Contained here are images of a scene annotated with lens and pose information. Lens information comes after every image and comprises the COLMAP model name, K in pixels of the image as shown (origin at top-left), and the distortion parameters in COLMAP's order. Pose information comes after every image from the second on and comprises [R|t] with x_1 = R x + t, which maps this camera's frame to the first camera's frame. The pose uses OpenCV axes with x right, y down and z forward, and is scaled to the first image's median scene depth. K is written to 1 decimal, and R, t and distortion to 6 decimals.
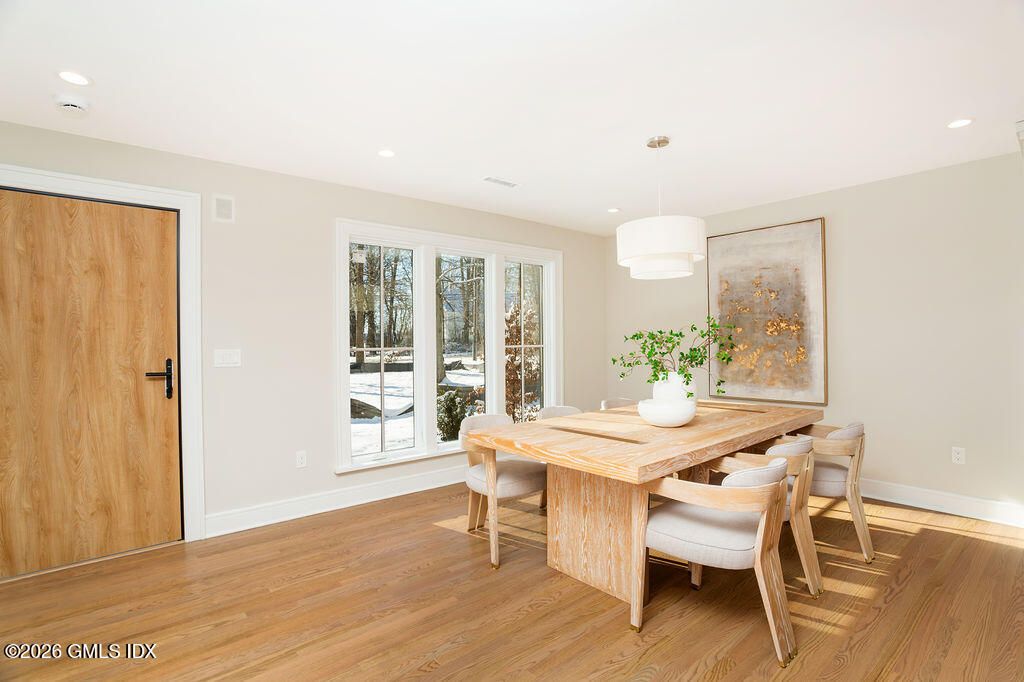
lens RADIAL K [[501.9, 0, 516.8], [0, 501.9, 341.8], [0, 0, 1]] dist [-0.035287, 0.012435]
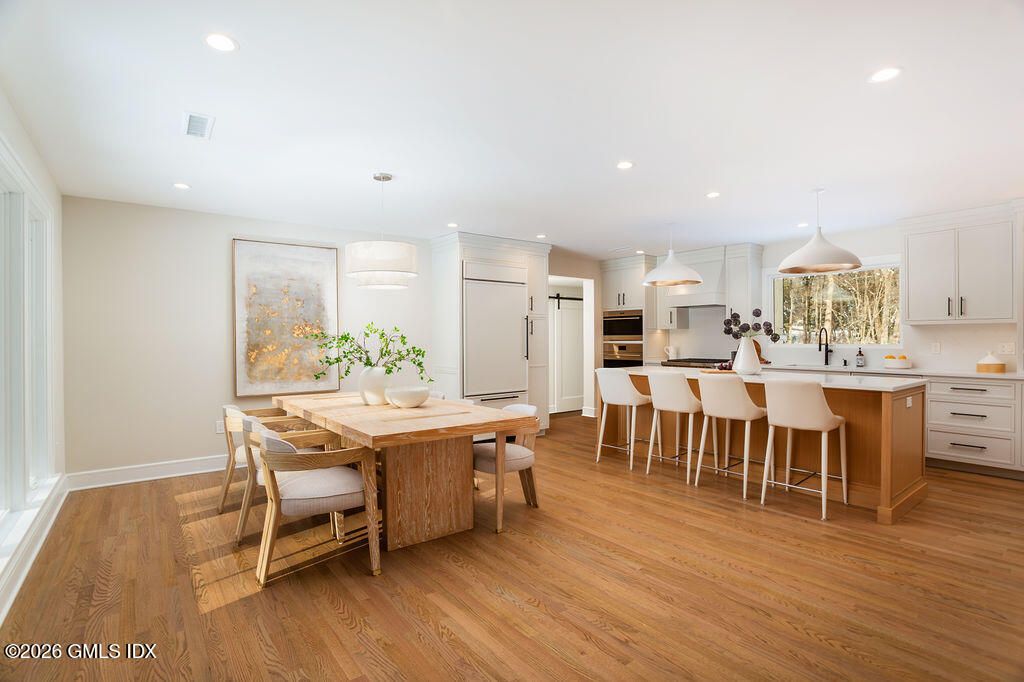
lens RADIAL K [[501.9, 0, 509.8], [0, 501.9, 339.0], [0, 0, 1]] dist [-0.035287, 0.012435]
pose [[0.071979, 0.002175, 0.997404, -0.616198], [0.006452, 0.999976, -0.002647, -0.002710], [-0.997385, 0.006626, 0.071963, 0.407867]]
